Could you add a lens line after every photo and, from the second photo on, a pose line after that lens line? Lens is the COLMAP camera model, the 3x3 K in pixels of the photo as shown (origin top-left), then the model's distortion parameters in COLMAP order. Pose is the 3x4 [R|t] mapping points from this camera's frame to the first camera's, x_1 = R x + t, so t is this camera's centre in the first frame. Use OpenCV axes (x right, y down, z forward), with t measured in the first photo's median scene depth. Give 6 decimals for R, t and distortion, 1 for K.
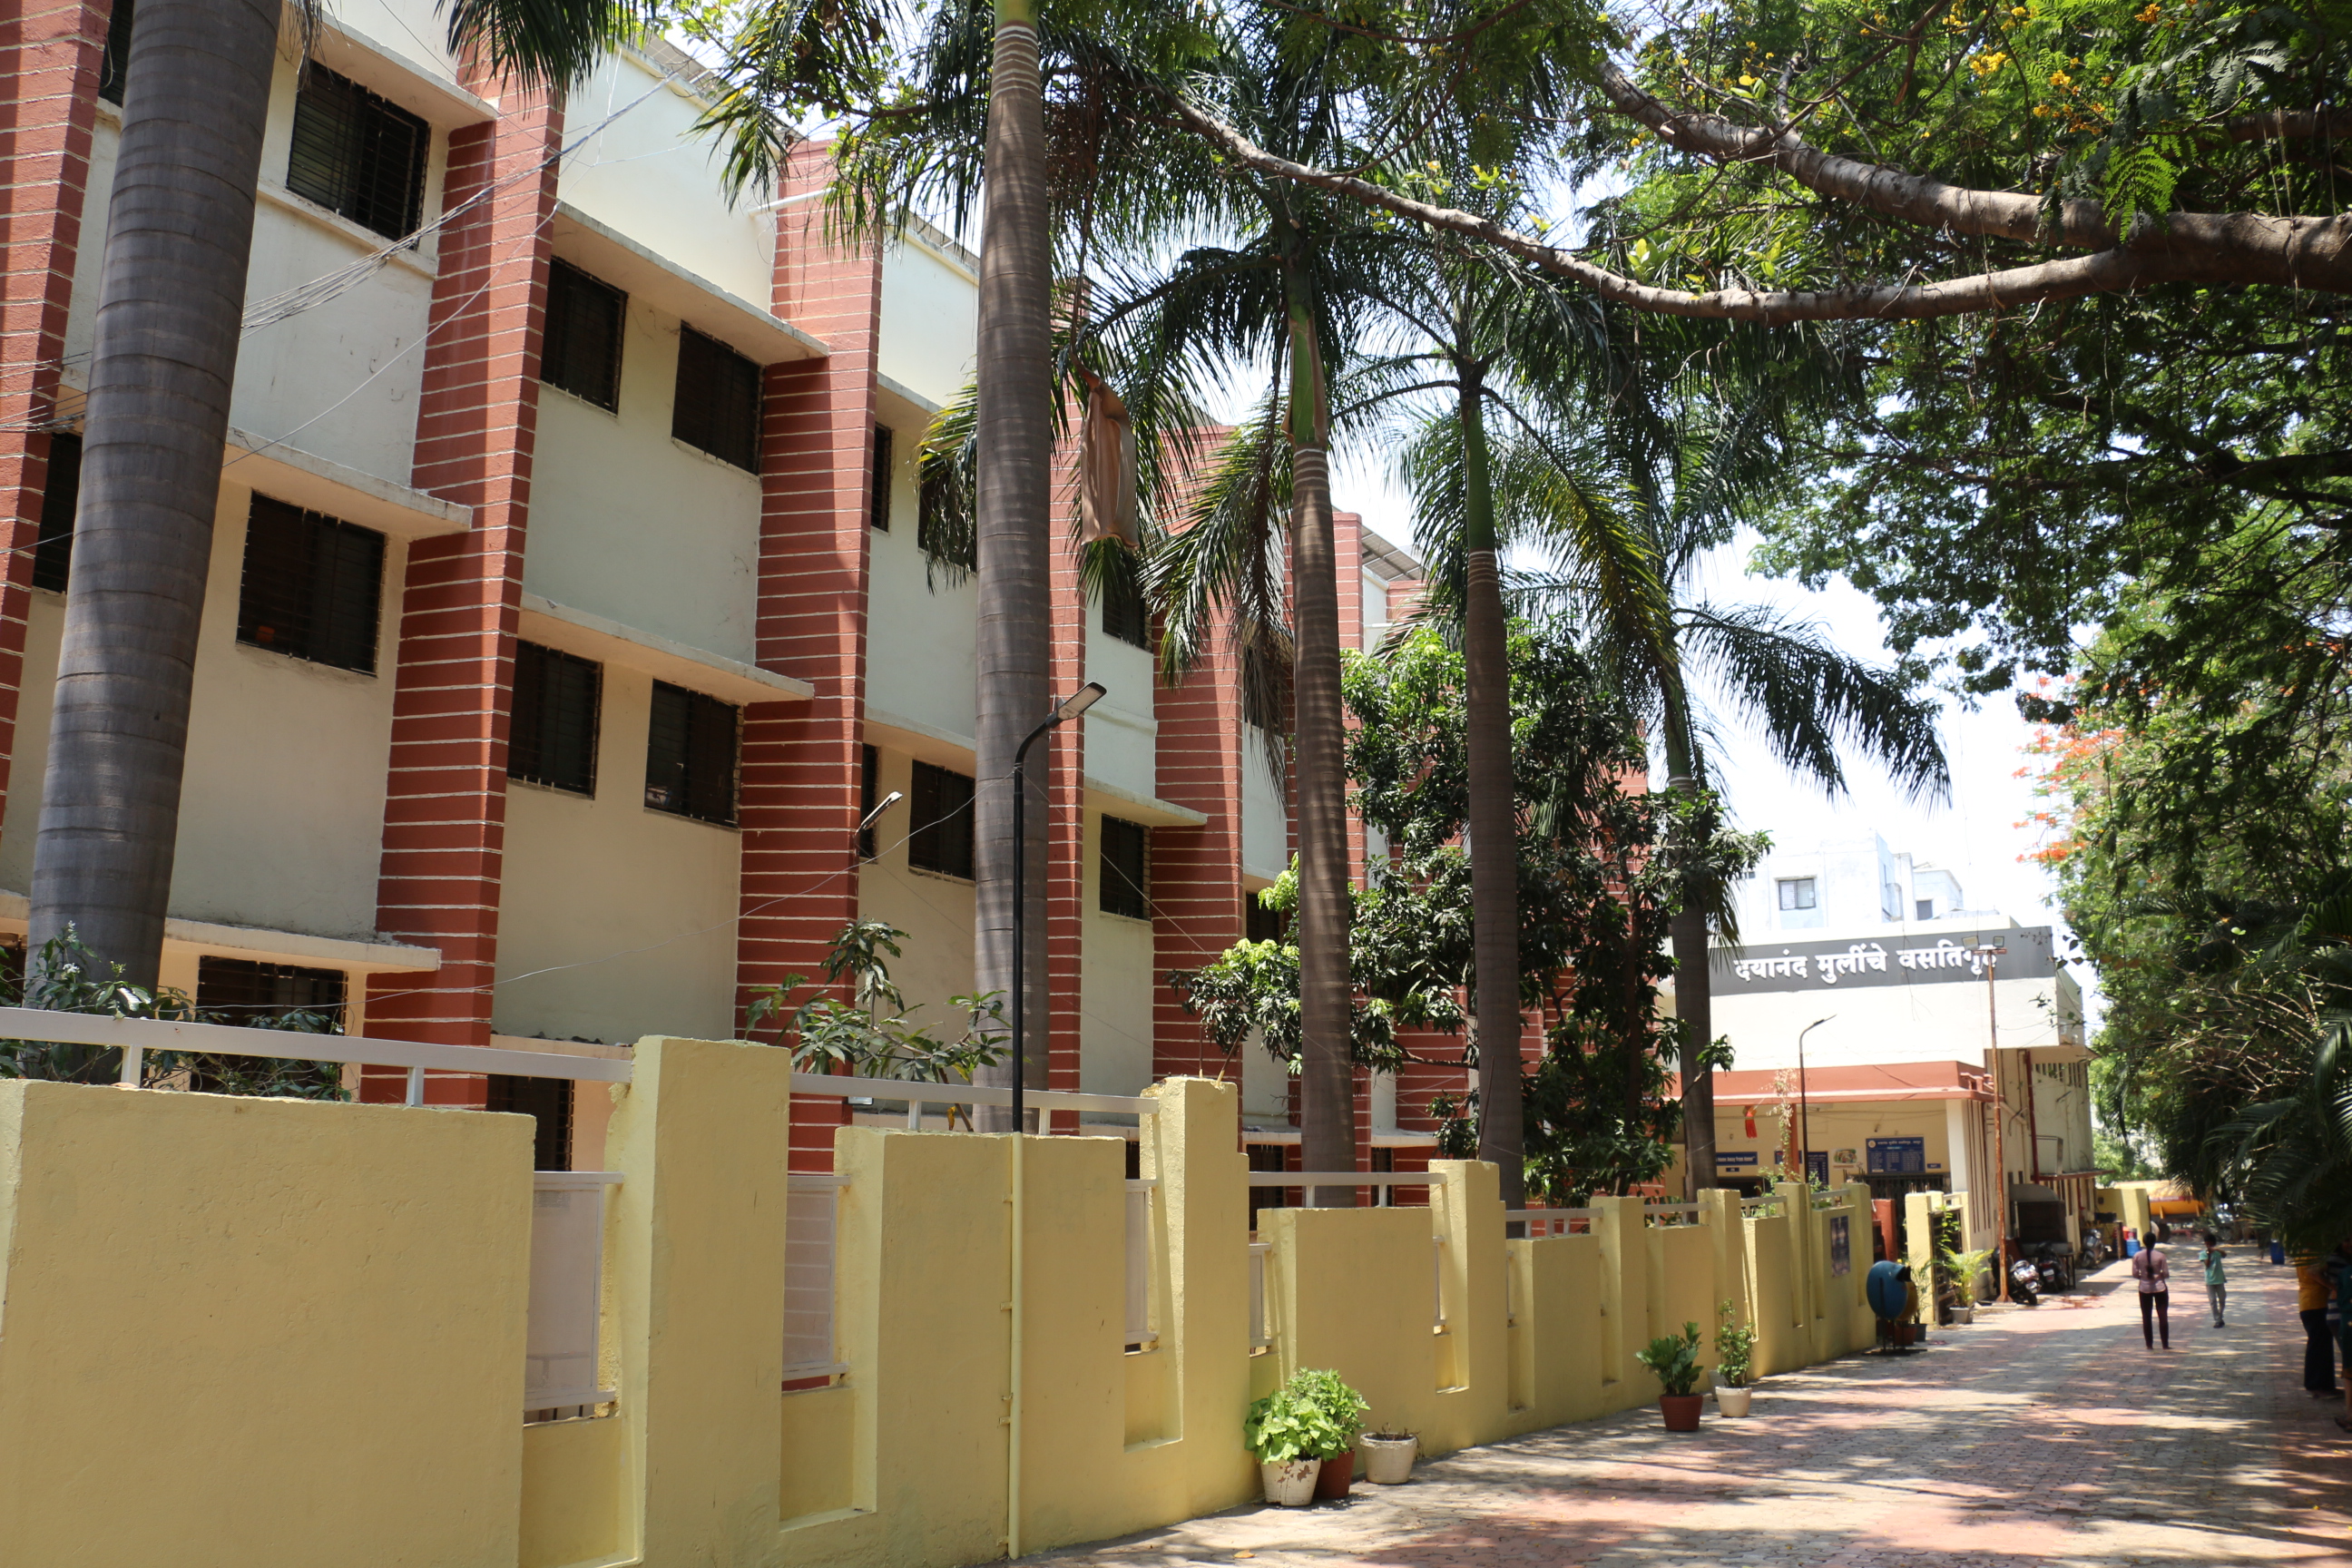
lens RADIAL K [[1893.6, 0, 1166.7], [0, 1893.6, 816.3], [0, 0, 1]] dist [-0.189702, 0.155275]
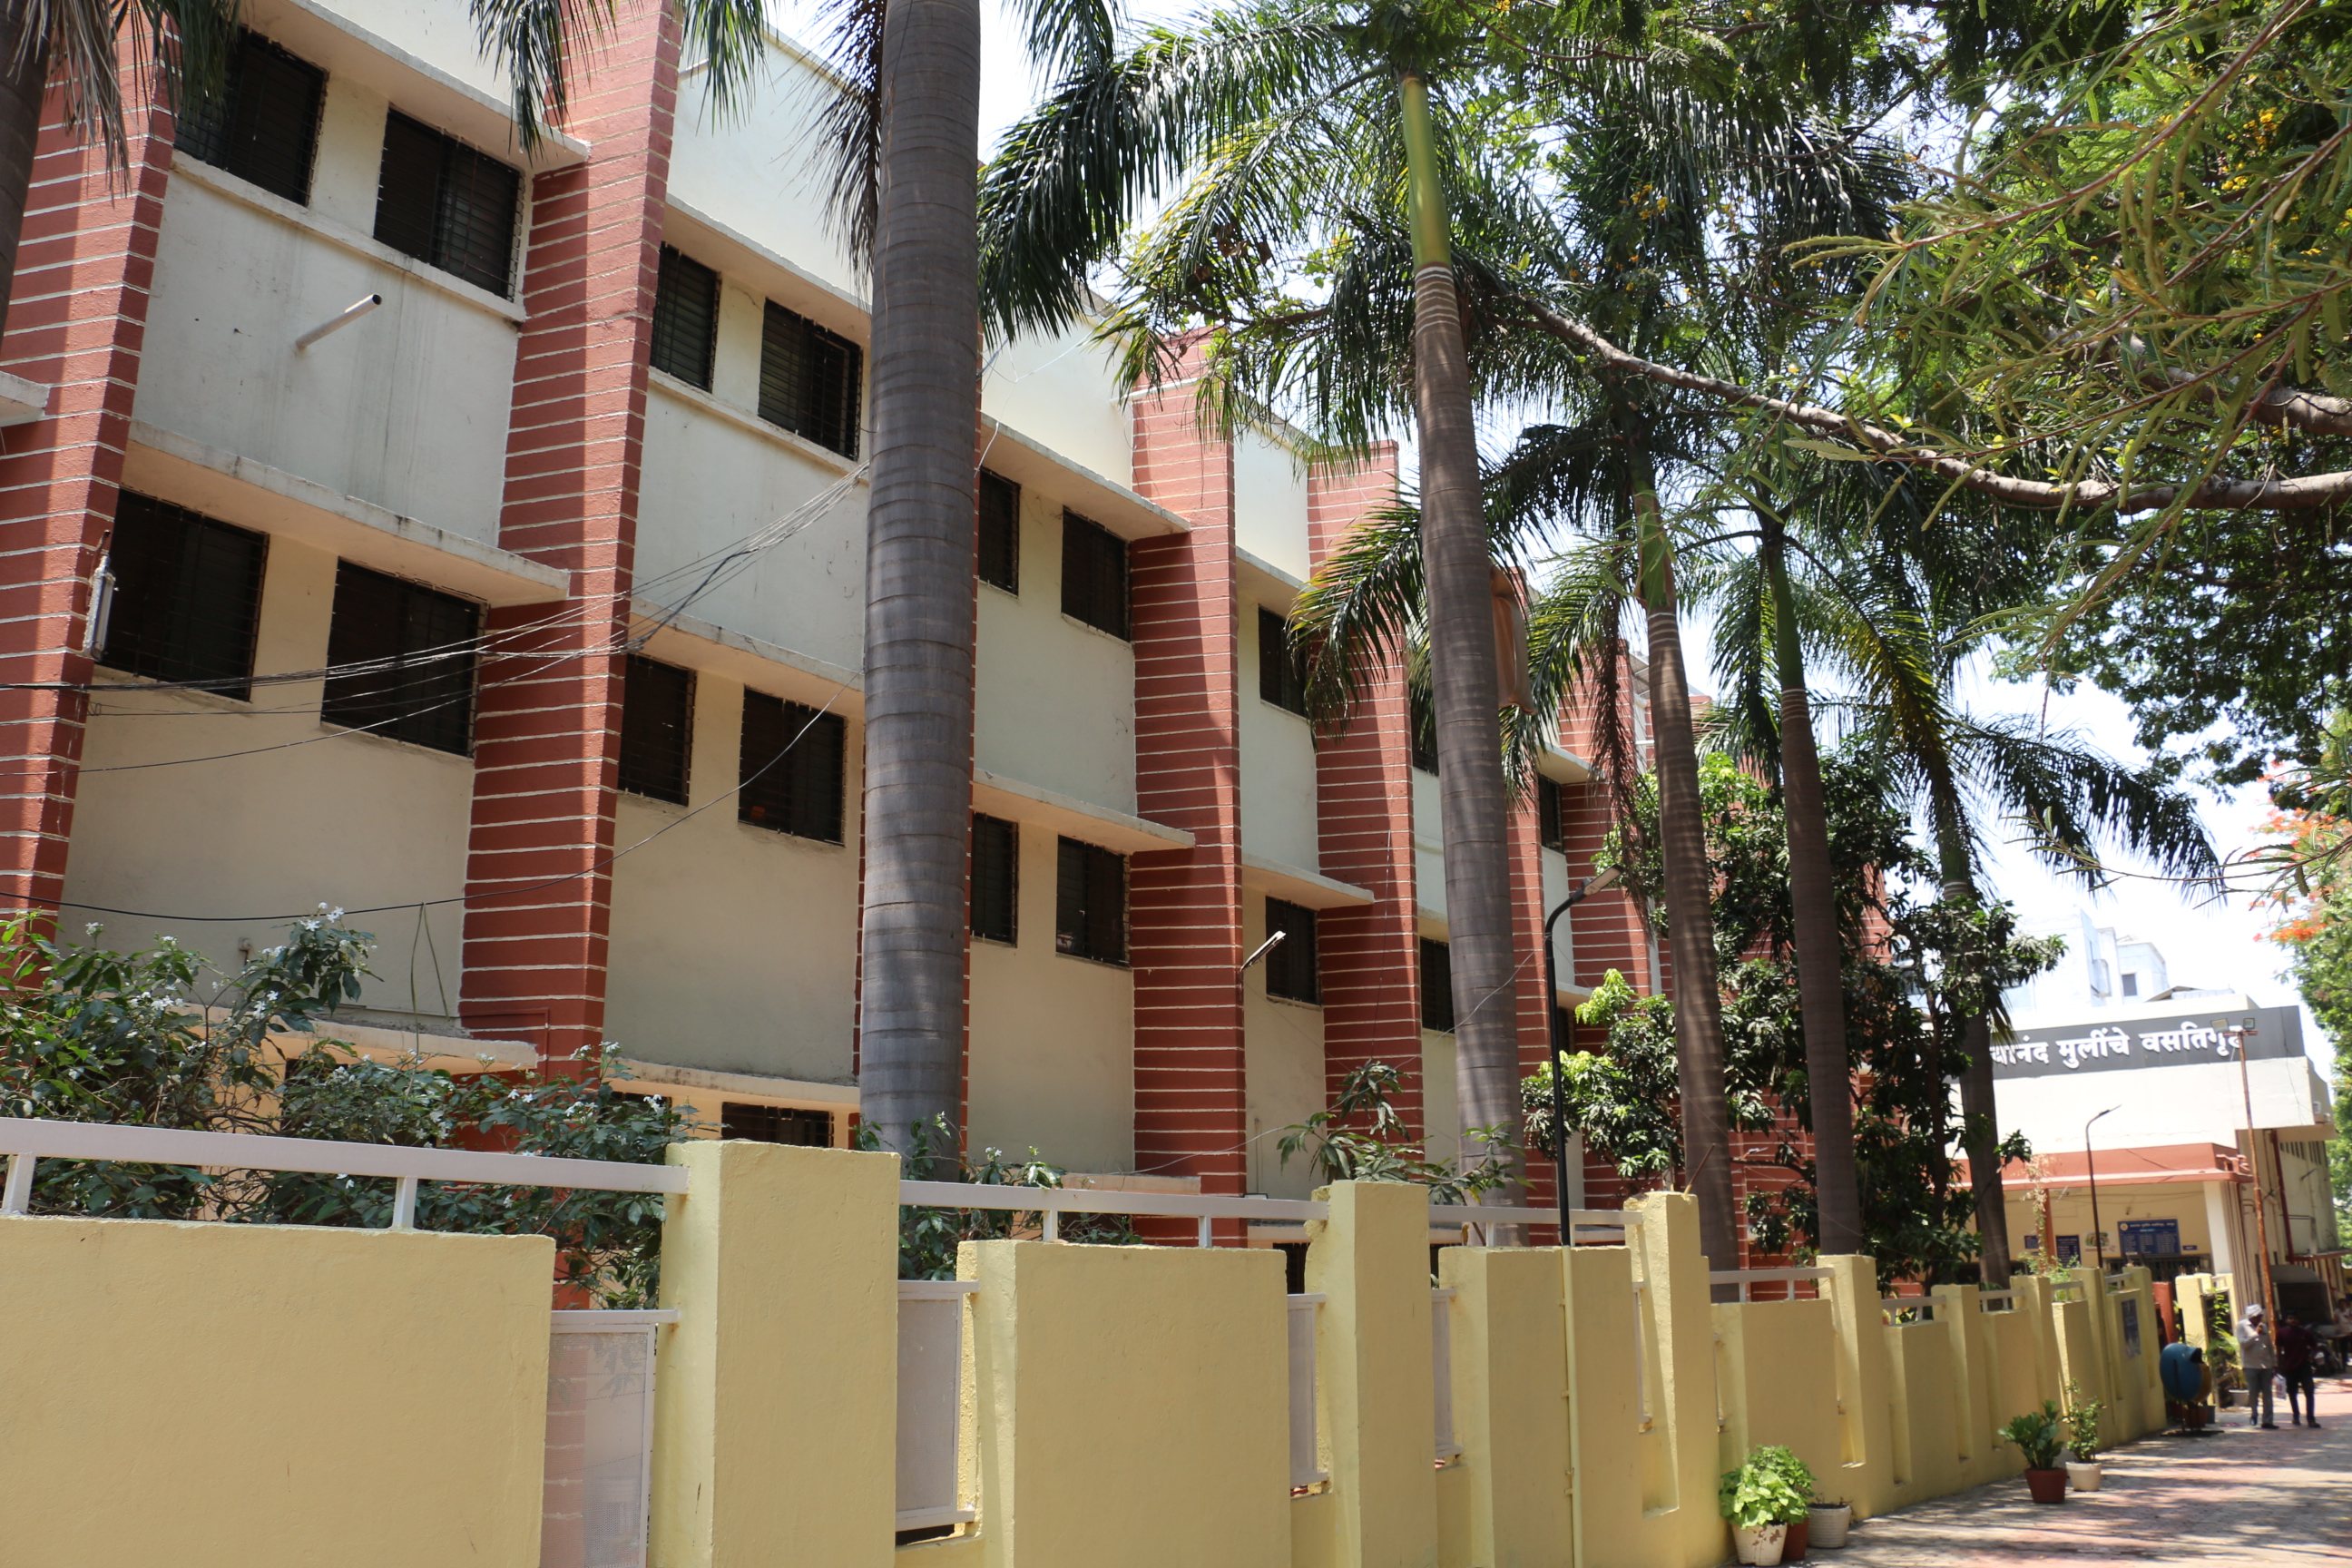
lens RADIAL K [[1893.6, 0, 1166.7], [0, 1893.6, 816.3], [0, 0, 1]] dist [-0.189702, 0.155275]
pose [[0.995883, -0.032251, -0.084715, -0.084746], [0.027973, 0.998296, -0.051216, -0.018650], [0.086223, 0.048636, 0.995088, -0.075844]]
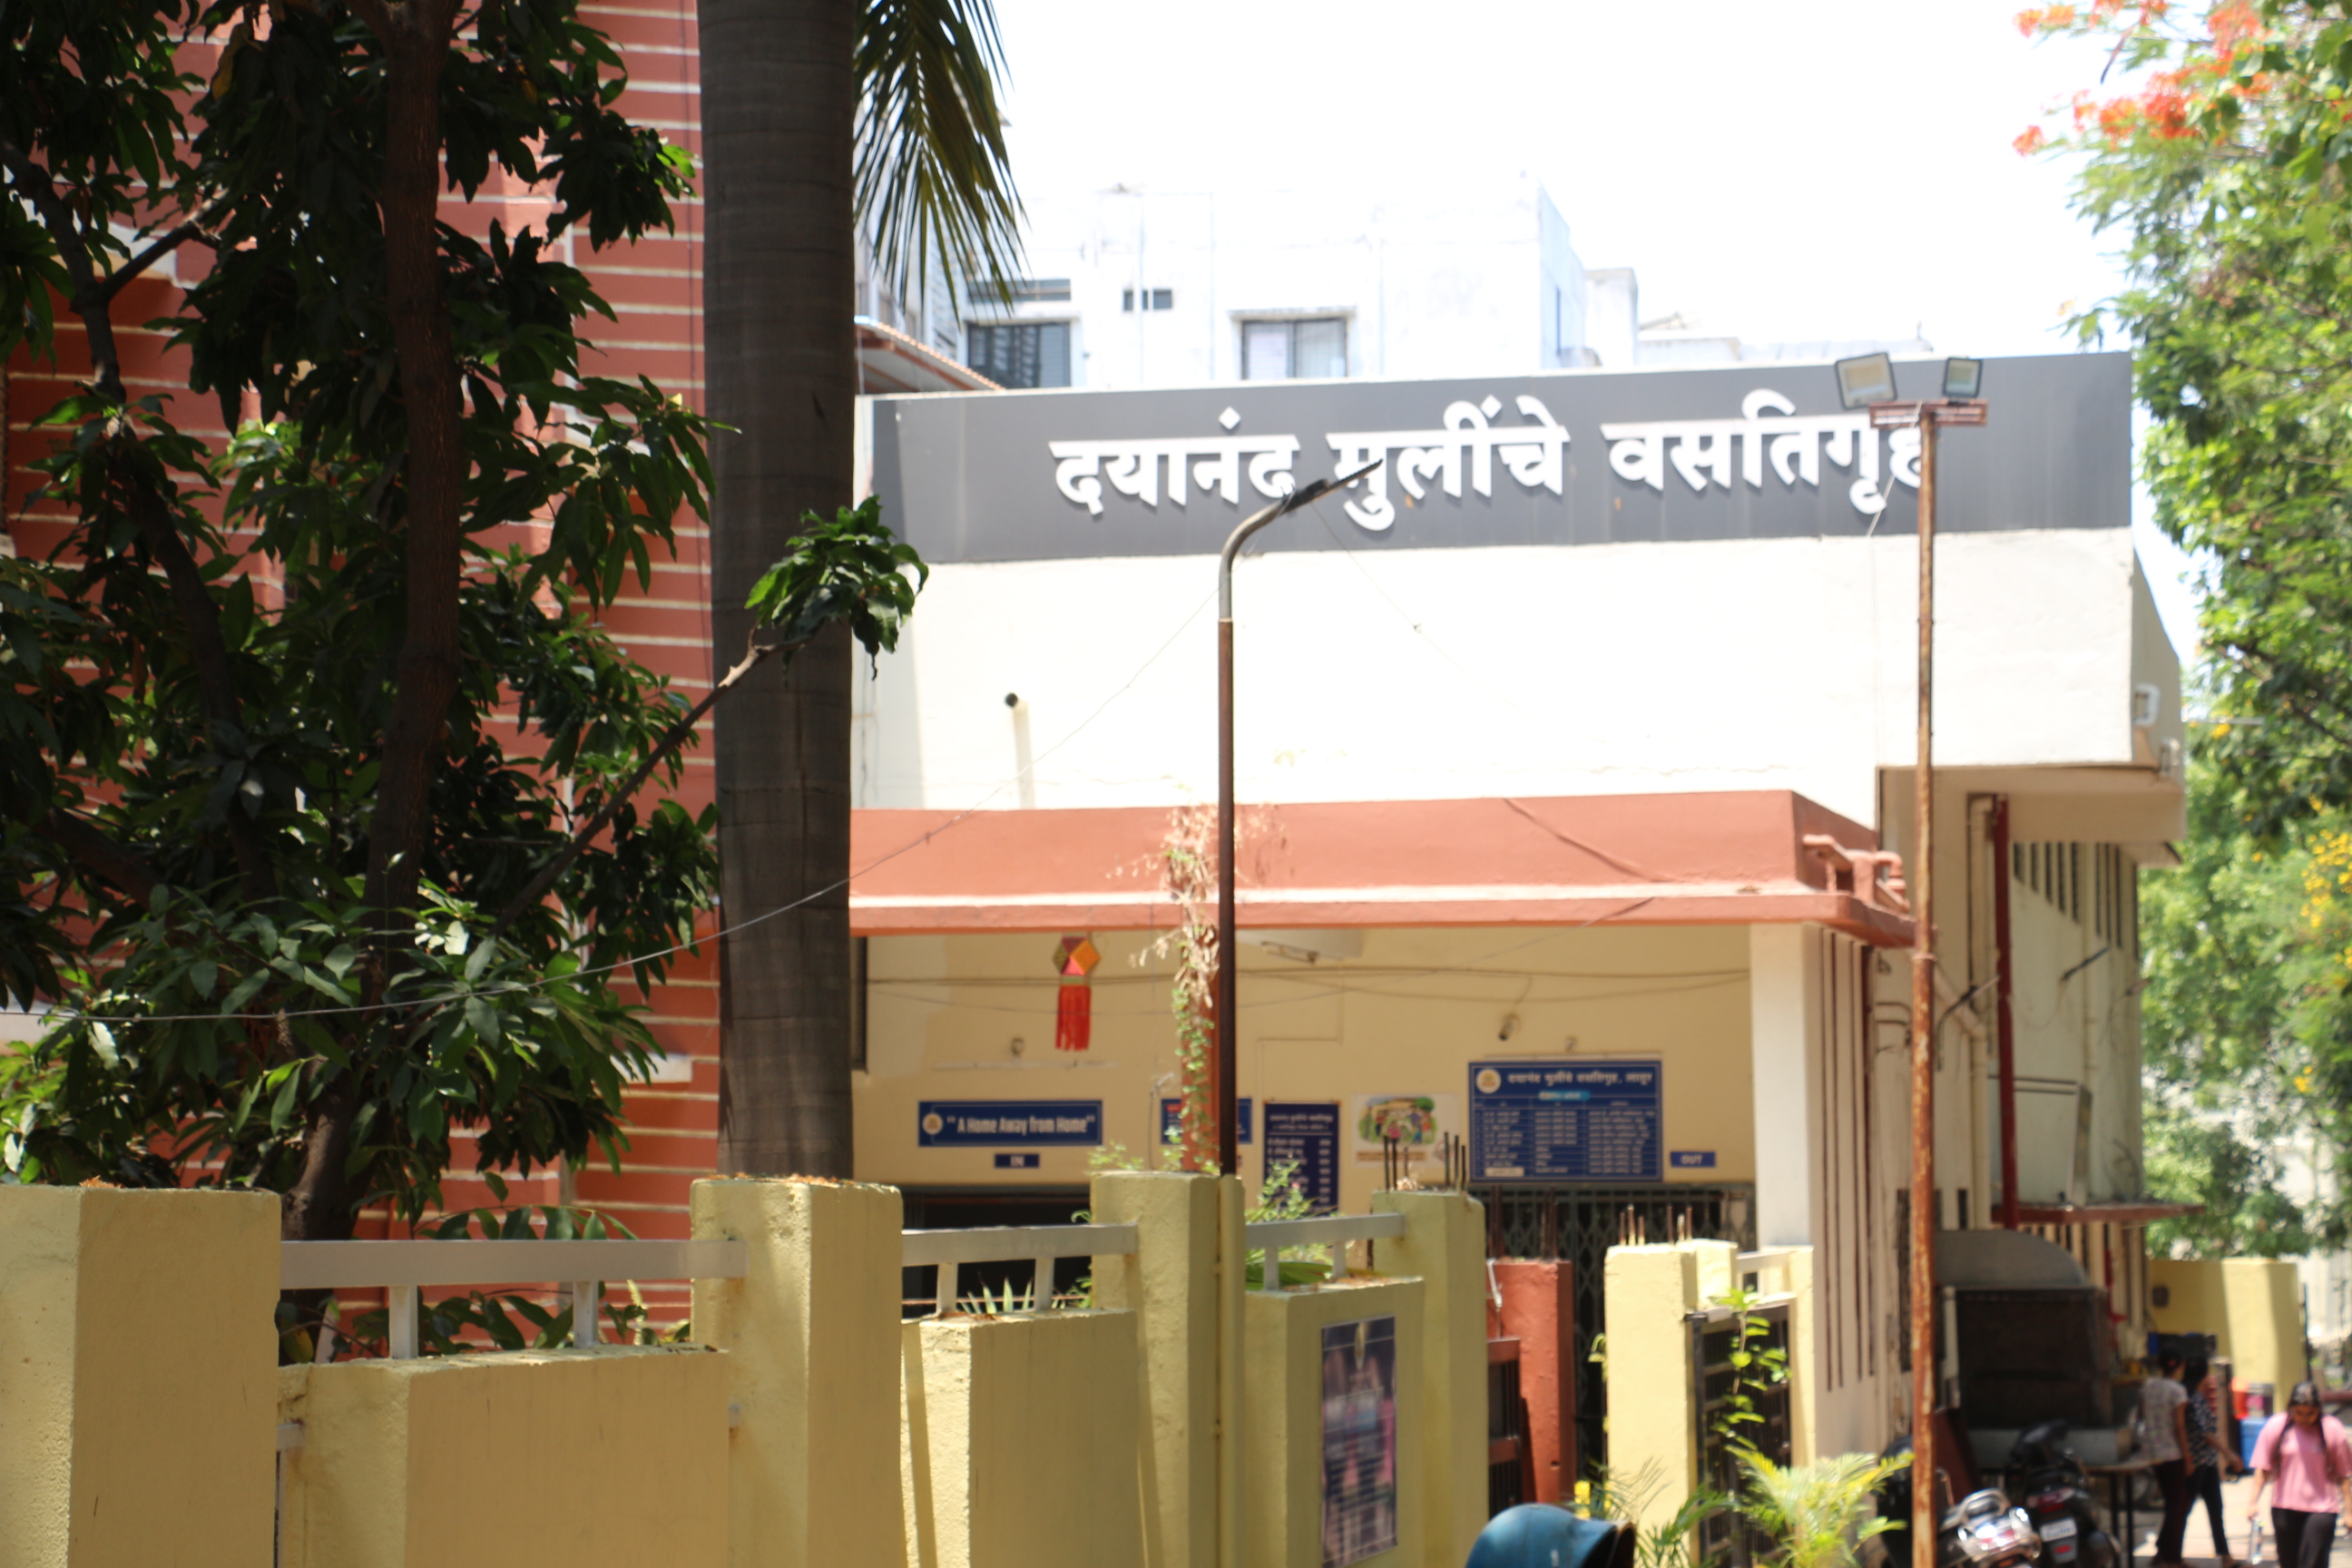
lens RADIAL K [[5333.7, 0, 1181.8], [0, 5333.7, 832.2], [0, 0, 1]] dist [0.337416, 0.353809]
pose [[0.953415, 0.017207, 0.301172, 0.139450], [-0.052828, 0.992467, 0.110534, 0.082662], [-0.297001, -0.121295, 0.947142, 0.371935]]
